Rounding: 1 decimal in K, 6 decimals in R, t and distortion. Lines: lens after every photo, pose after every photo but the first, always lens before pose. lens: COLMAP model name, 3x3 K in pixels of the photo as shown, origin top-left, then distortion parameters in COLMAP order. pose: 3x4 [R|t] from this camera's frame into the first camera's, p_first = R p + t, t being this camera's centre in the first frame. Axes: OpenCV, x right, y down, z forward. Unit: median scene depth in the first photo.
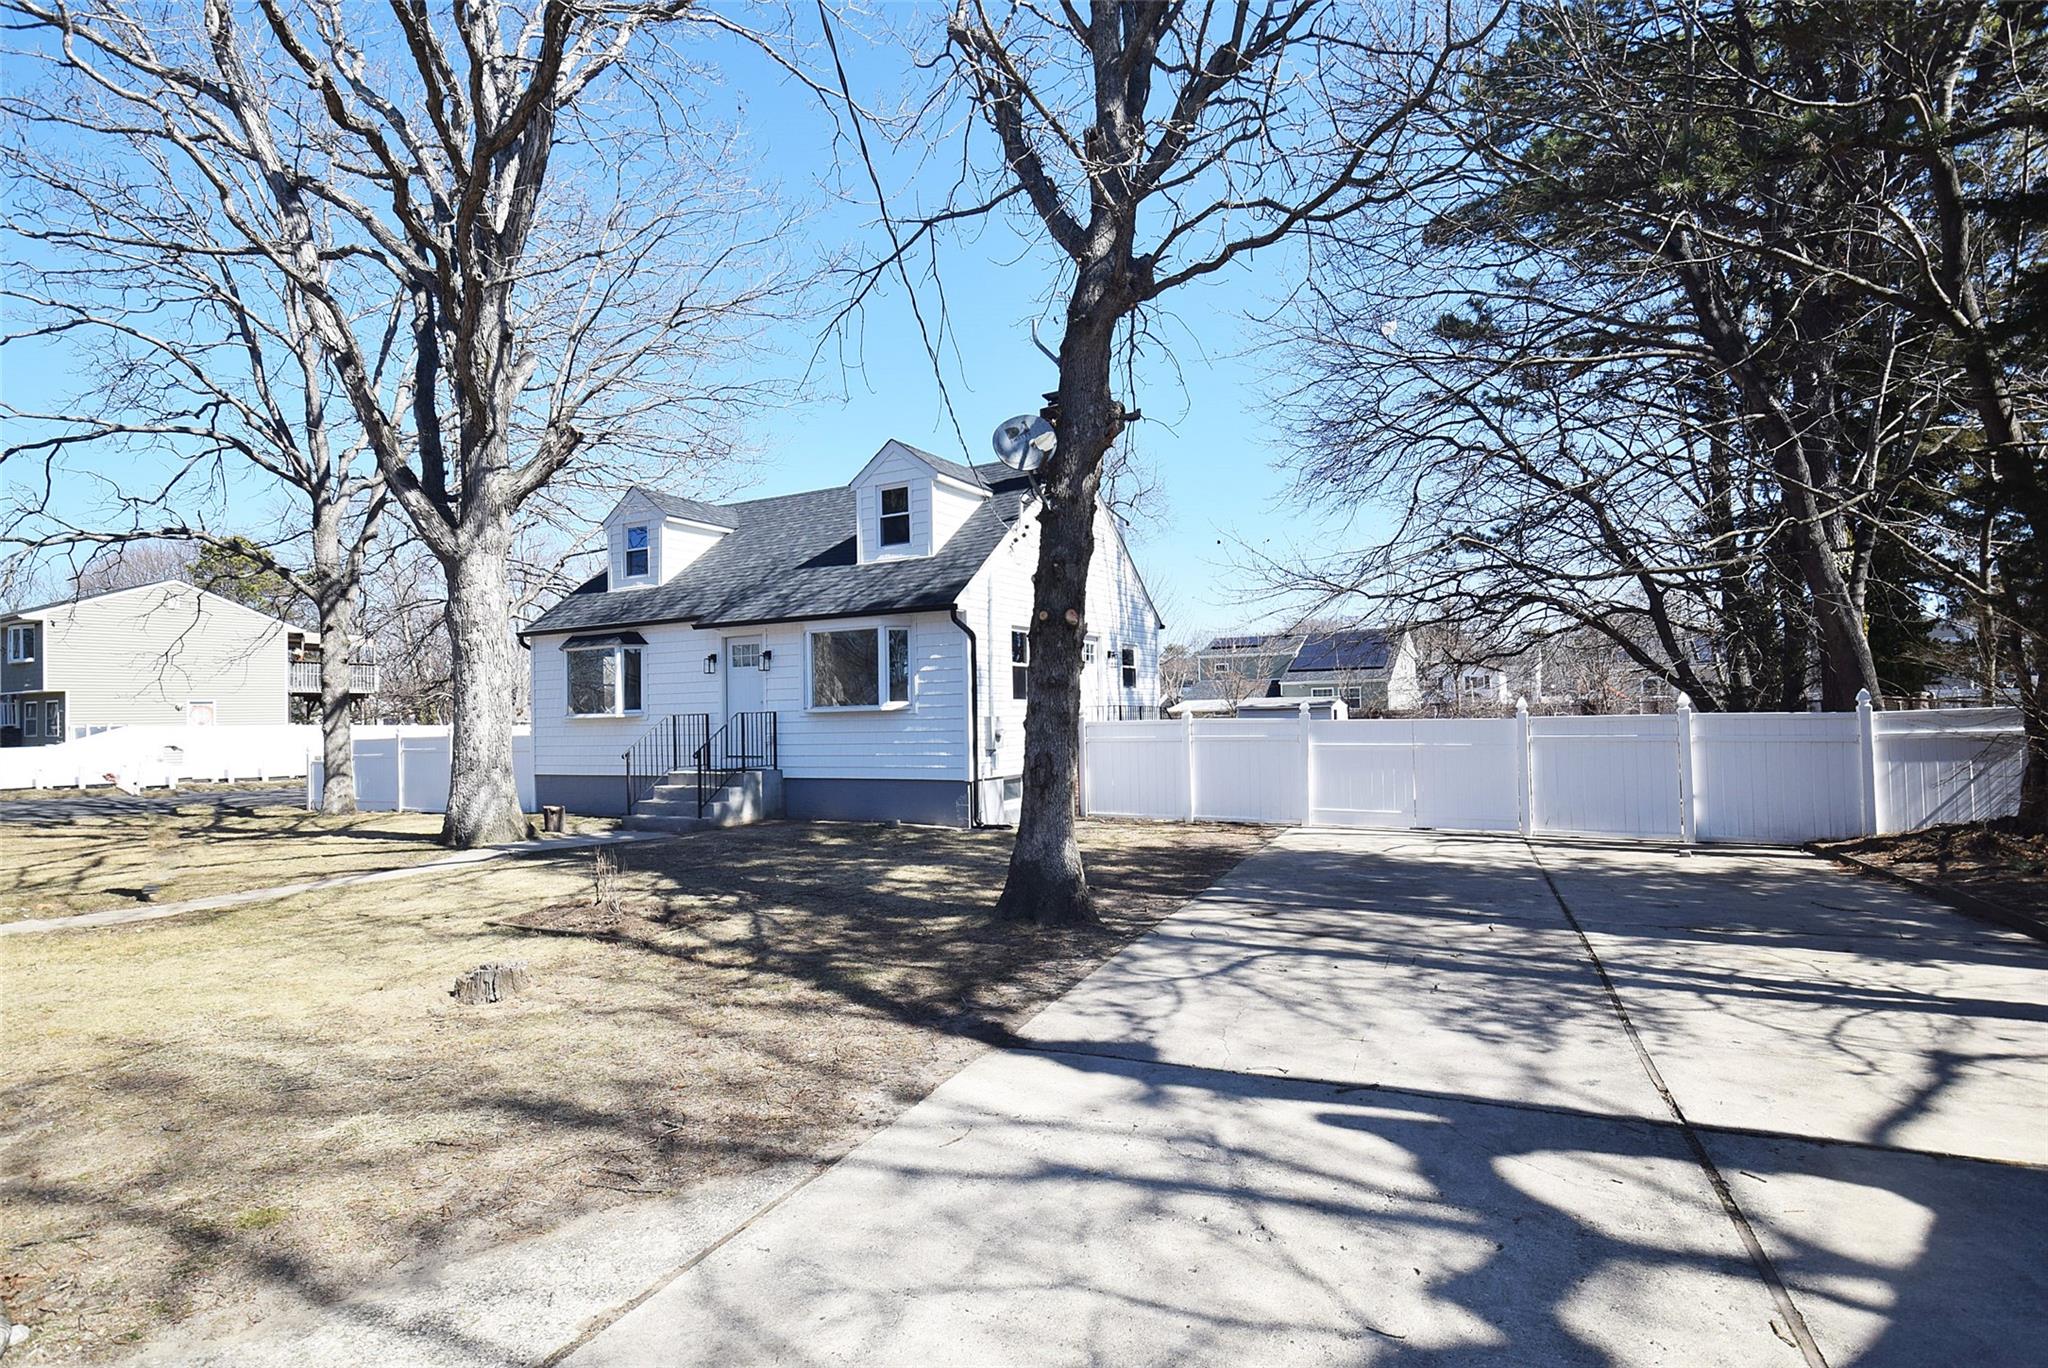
lens RADIAL K [[1011.2, 0, 1024.0], [0, 1011.2, 684.0], [0, 0, 1]] dist [0.000300, -0.000158]
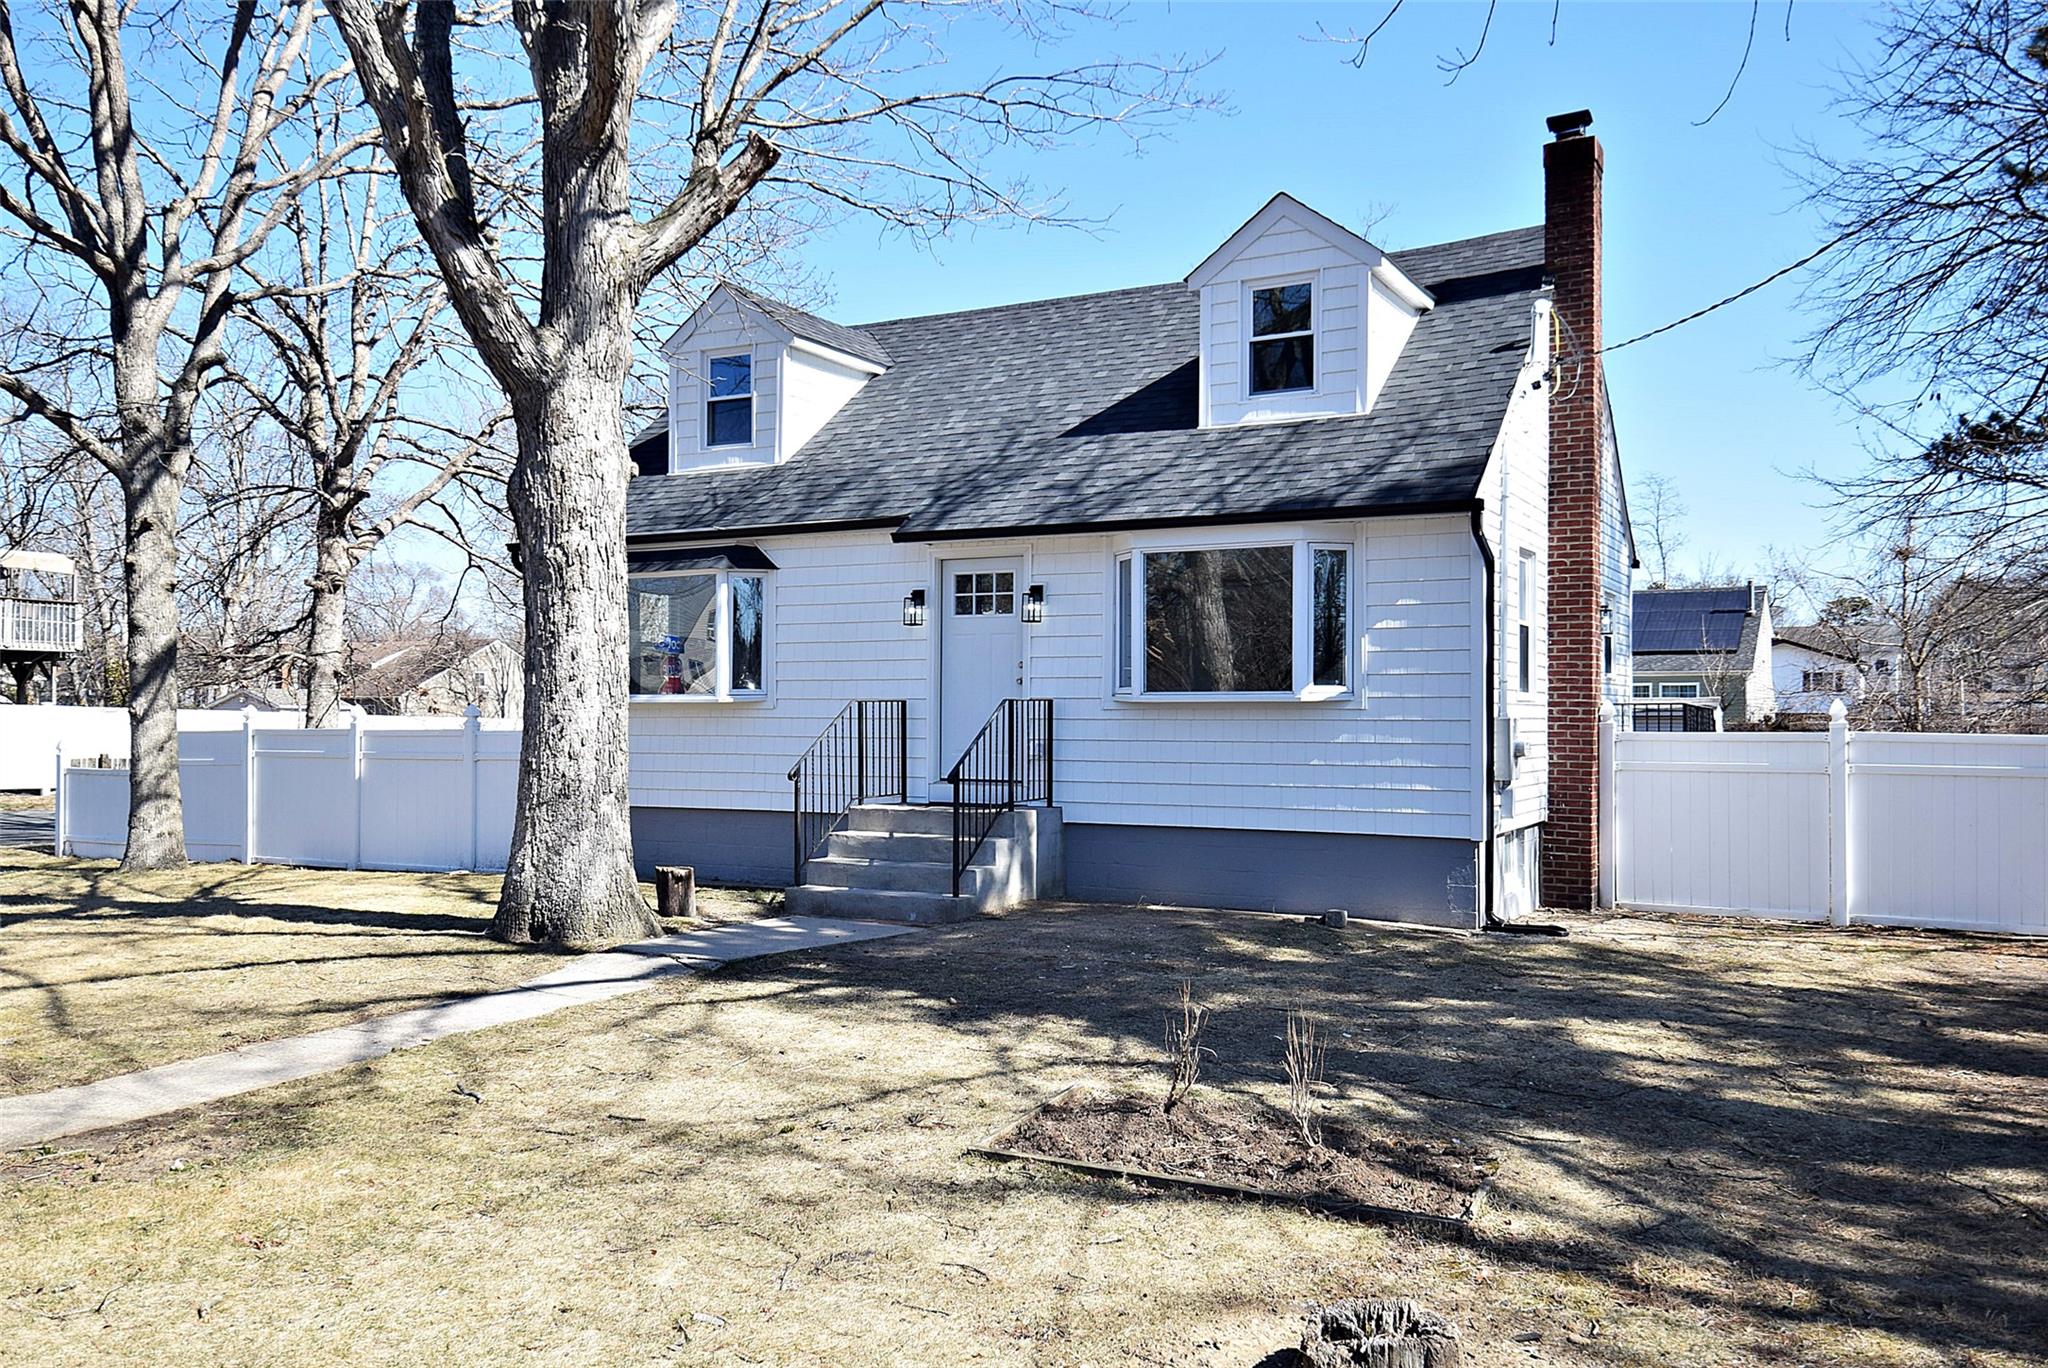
lens RADIAL K [[1611.1, 0, 1024.0], [0, 1611.1, 684.0], [0, 0, 1]] dist [0.095621, -0.102359]
pose [[0.999689, 0.024917, -0.000379, -0.256745], [-0.024911, 0.999631, 0.010840, 0.010371], [0.000649, -0.010827, 0.999941, 0.140767]]
